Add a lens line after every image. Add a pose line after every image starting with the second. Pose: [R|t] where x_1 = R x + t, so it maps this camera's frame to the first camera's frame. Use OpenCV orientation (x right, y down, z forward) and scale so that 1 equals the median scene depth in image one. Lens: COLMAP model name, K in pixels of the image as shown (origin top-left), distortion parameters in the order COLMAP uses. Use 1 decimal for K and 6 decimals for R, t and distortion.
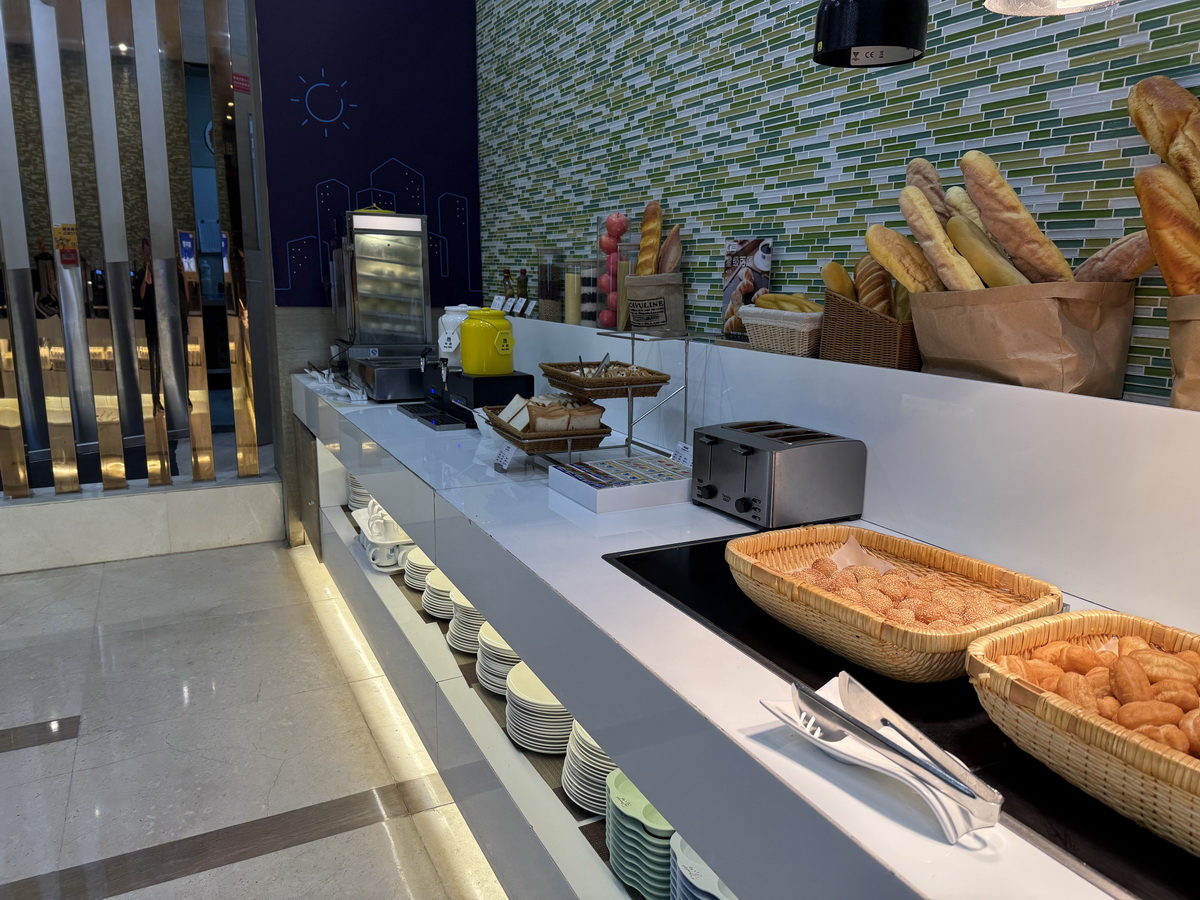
lens RADIAL K [[860.7, 0, 601.5], [0, 860.7, 447.4], [0, 0, 1]] dist [0.005702, -0.008335]
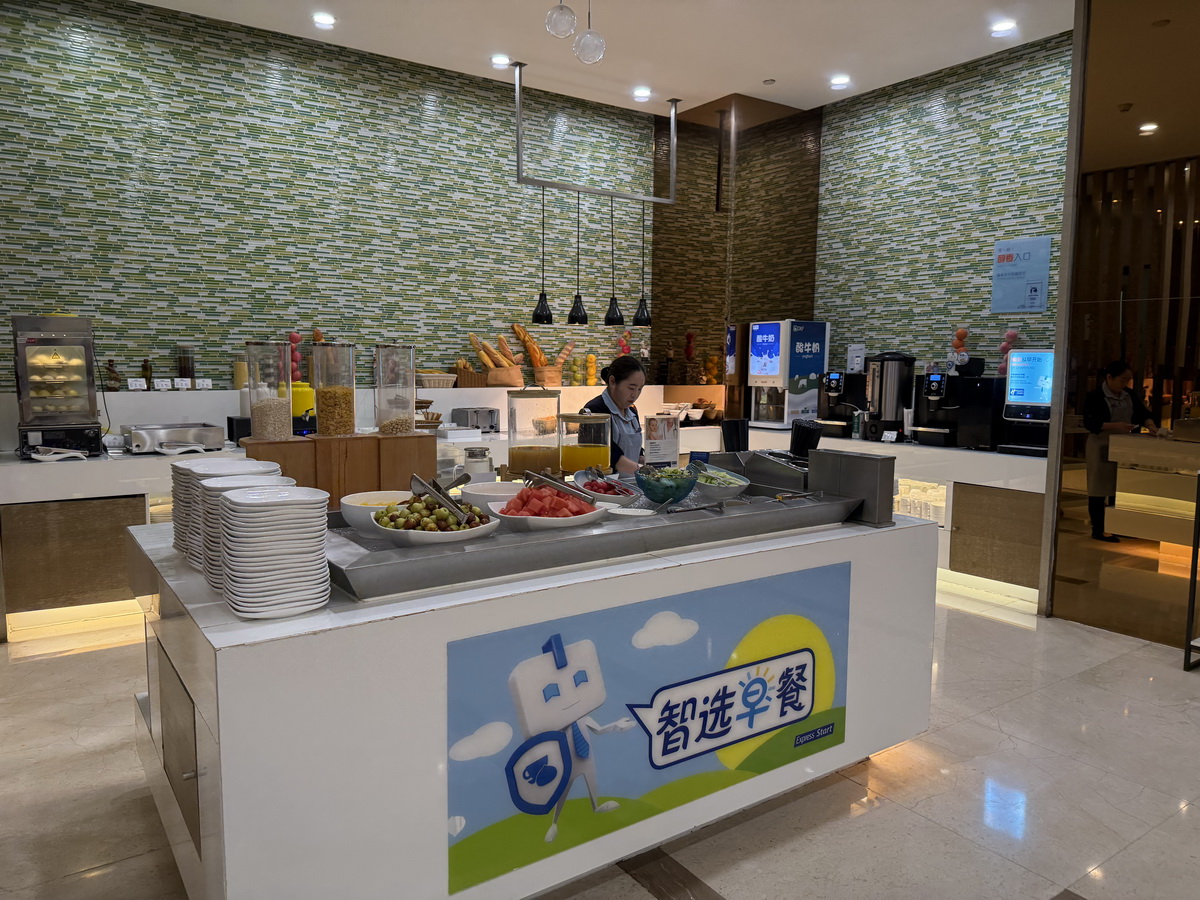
lens RADIAL K [[860.7, 0, 602.1], [0, 860.7, 449.9], [0, 0, 1]] dist [0.005702, -0.008335]
pose [[-0.125055, -0.111880, 0.985821, -2.364029], [0.185463, 0.973471, 0.134005, -0.160314], [-0.974661, 0.199591, -0.100988, 0.632417]]
